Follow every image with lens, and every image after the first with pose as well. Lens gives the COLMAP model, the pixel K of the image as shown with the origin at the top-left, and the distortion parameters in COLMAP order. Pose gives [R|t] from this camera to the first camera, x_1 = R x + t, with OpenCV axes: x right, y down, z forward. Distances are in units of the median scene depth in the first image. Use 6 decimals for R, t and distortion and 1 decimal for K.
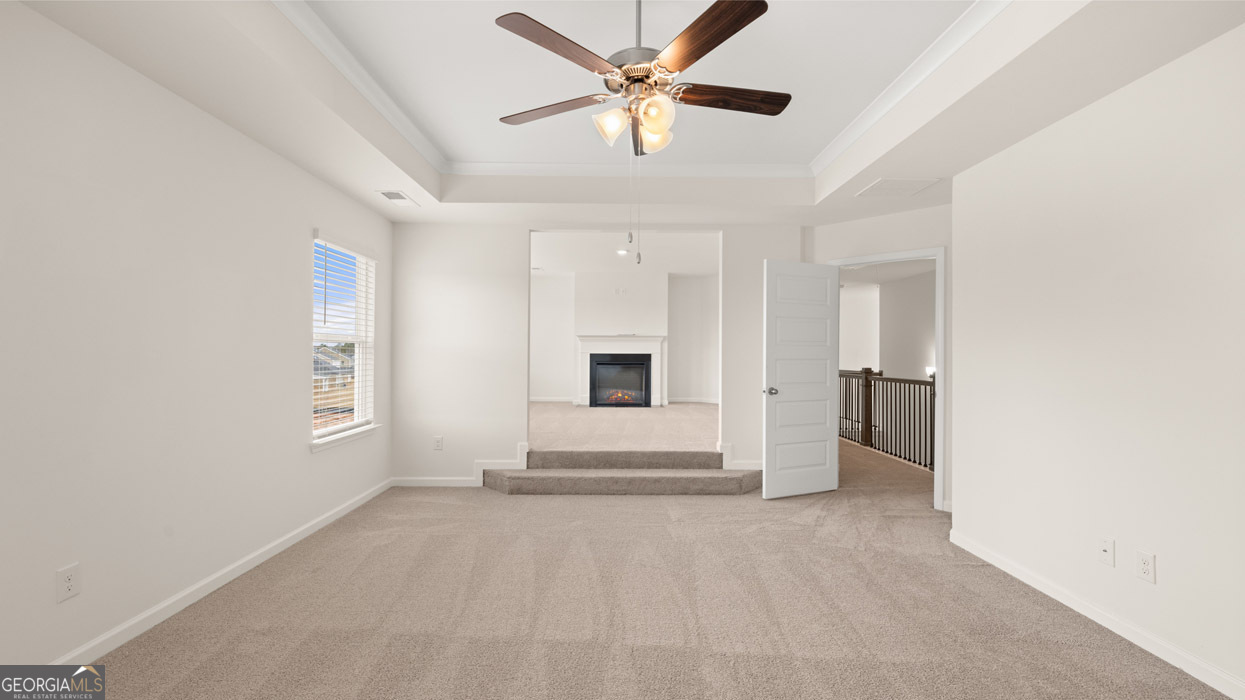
lens RADIAL K [[520.7, 0, 622.1], [0, 520.7, 353.1], [0, 0, 1]] dist [0.000406, 0.000933]
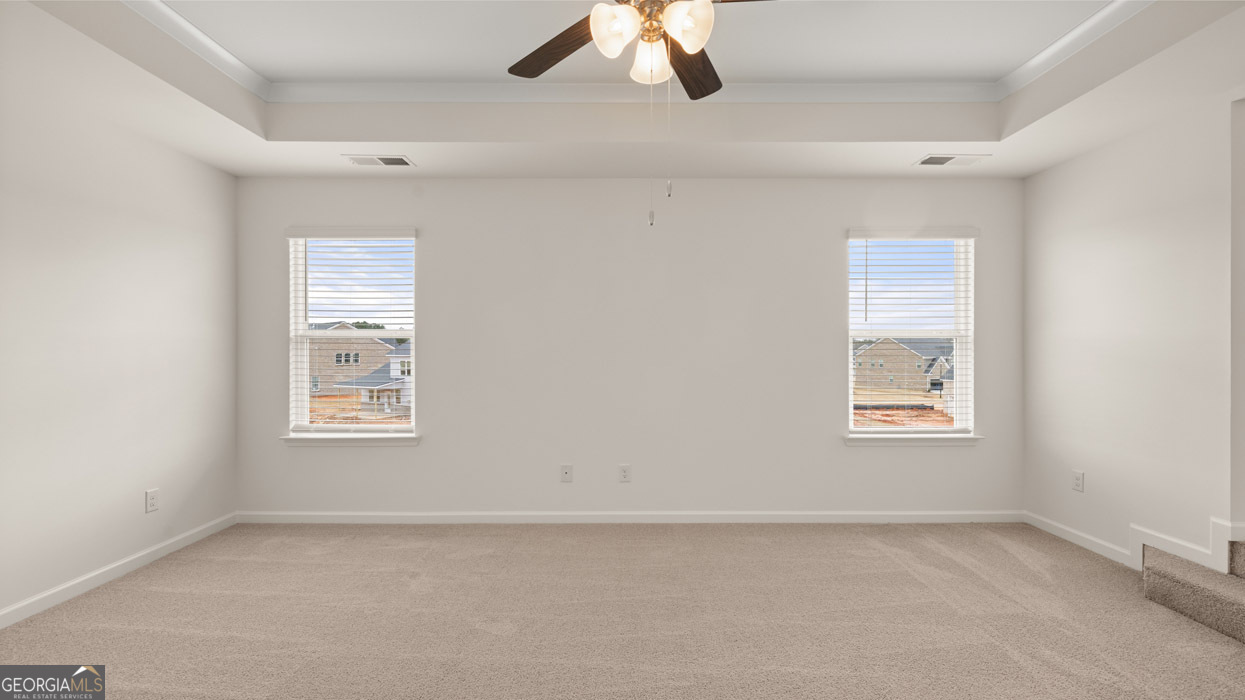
lens RADIAL K [[520.7, 0, 622.1], [0, 520.7, 353.1], [0, 0, 1]] dist [0.000406, 0.000933]
pose [[-0.016210, -0.004584, -0.999858, 0.367128], [0.006230, 0.999970, -0.004686, 0.006737], [0.999849, -0.006305, -0.016181, 0.456938]]
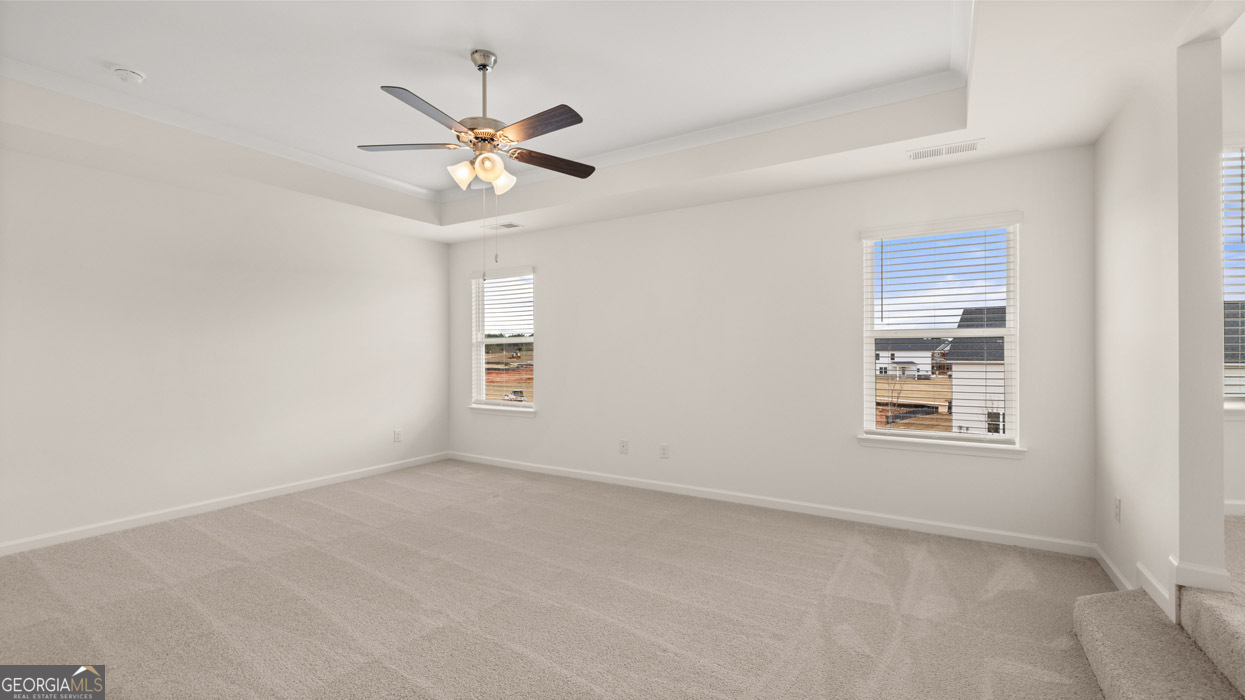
lens RADIAL K [[520.7, 0, 622.1], [0, 520.7, 353.1], [0, 0, 1]] dist [0.000406, 0.000933]
pose [[-0.535227, -0.004542, -0.844696, 0.444734], [0.002089, 0.999975, -0.006701, 0.008821], [0.844706, -0.005352, -0.535204, 0.930161]]
